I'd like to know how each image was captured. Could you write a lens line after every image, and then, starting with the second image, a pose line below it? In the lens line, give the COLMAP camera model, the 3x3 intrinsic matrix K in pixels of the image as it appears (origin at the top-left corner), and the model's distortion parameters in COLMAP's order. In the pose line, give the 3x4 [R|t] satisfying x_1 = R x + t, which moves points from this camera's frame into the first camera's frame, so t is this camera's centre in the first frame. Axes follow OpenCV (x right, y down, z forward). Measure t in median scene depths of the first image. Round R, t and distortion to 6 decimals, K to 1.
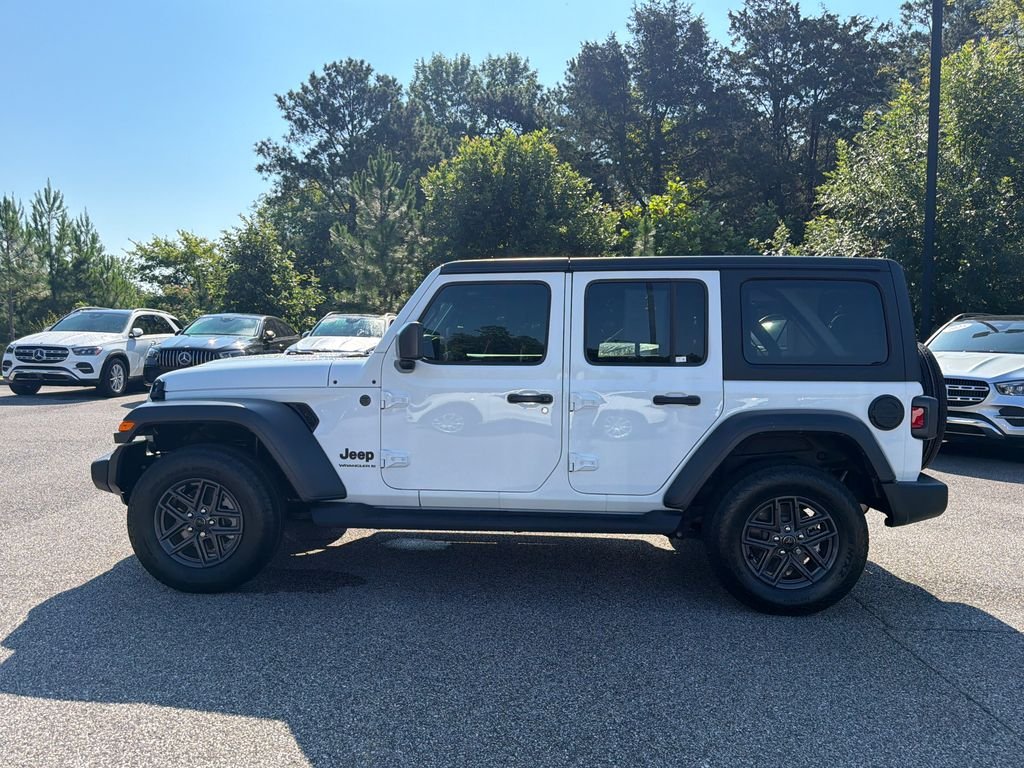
lens RADIAL K [[792.9, 0, 512.4], [0, 792.9, 386.5], [0, 0, 1]] dist [0.032890, -0.037653]
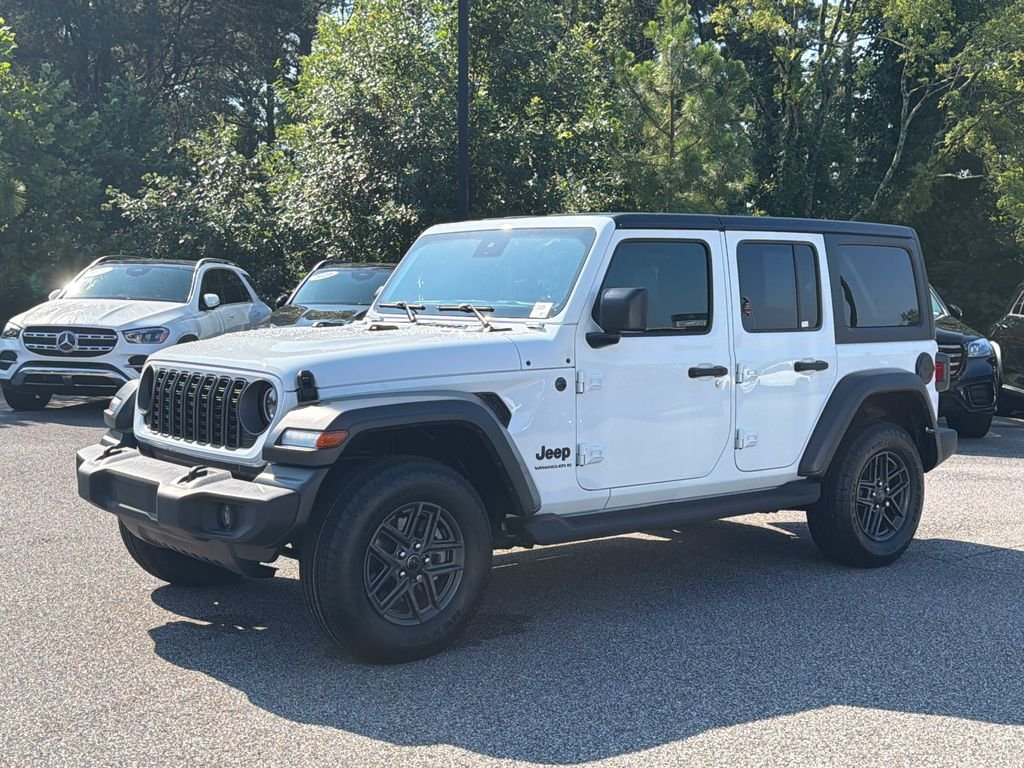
lens RADIAL K [[1317.1, 0, 511.7], [0, 1317.1, 380.6], [0, 0, 1]] dist [0.099453, 0.000000]
pose [[0.724145, -0.053619, 0.687560, -1.131725], [0.035538, 0.998550, 0.040442, -0.041998], [-0.688731, -0.004851, 0.725001, 0.065863]]
